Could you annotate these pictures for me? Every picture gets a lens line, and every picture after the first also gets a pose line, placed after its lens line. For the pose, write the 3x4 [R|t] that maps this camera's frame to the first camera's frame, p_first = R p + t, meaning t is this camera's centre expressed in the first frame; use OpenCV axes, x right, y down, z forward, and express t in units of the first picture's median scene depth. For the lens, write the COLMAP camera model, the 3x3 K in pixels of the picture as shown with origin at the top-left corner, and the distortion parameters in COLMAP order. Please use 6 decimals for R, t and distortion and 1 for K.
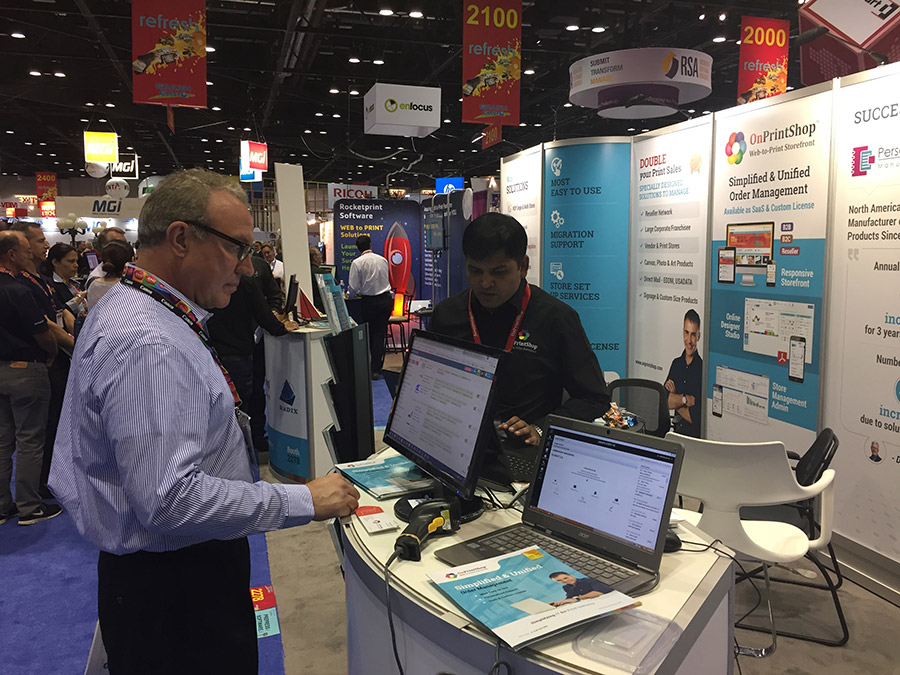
lens RADIAL K [[768.2, 0, 449.3], [0, 768.2, 337.7], [0, 0, 1]] dist [0.065034, -0.067589]
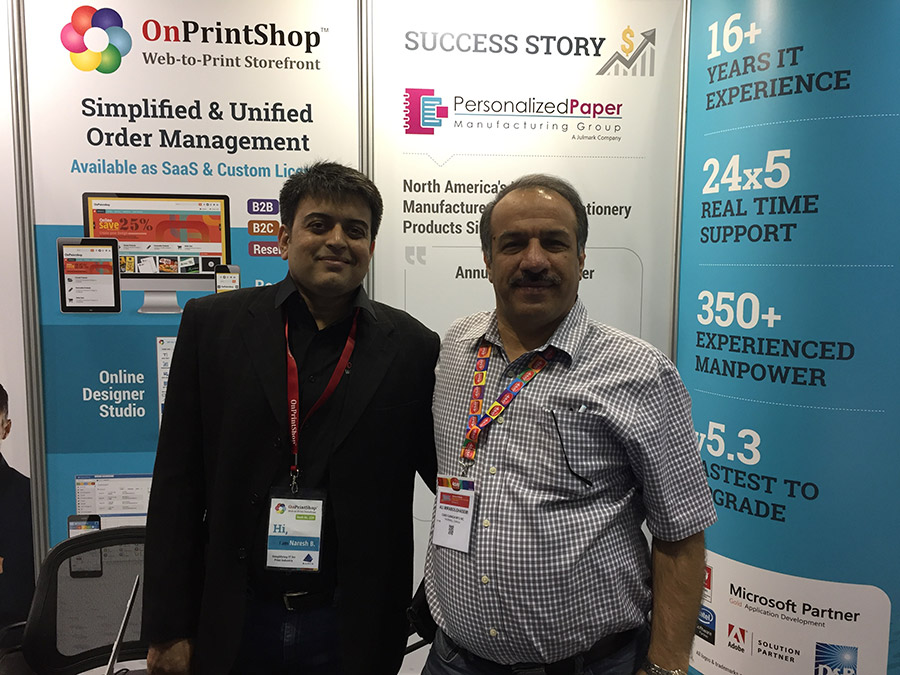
lens RADIAL K [[768.2, 0, 451.8], [0, 768.2, 334.8], [0, 0, 1]] dist [0.065034, -0.067589]
pose [[0.188394, -0.098753, 0.977116, -0.097524], [0.106209, 0.991145, 0.079693, -0.078255], [-0.976334, 0.088765, 0.197215, 0.745198]]
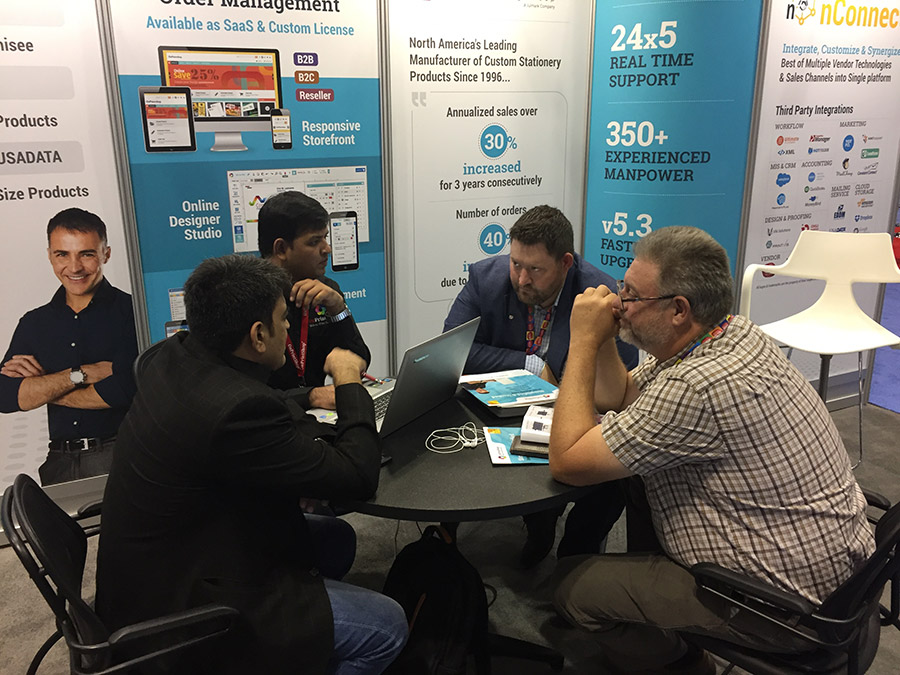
lens RADIAL K [[768.2, 0, 449.5], [0, 768.2, 335.7], [0, 0, 1]] dist [0.065034, -0.067589]
pose [[-0.174471, -0.280665, 0.943815, -0.313388], [0.122027, 0.944965, 0.303564, -0.100794], [-0.977072, 0.168134, -0.130620, 0.983945]]
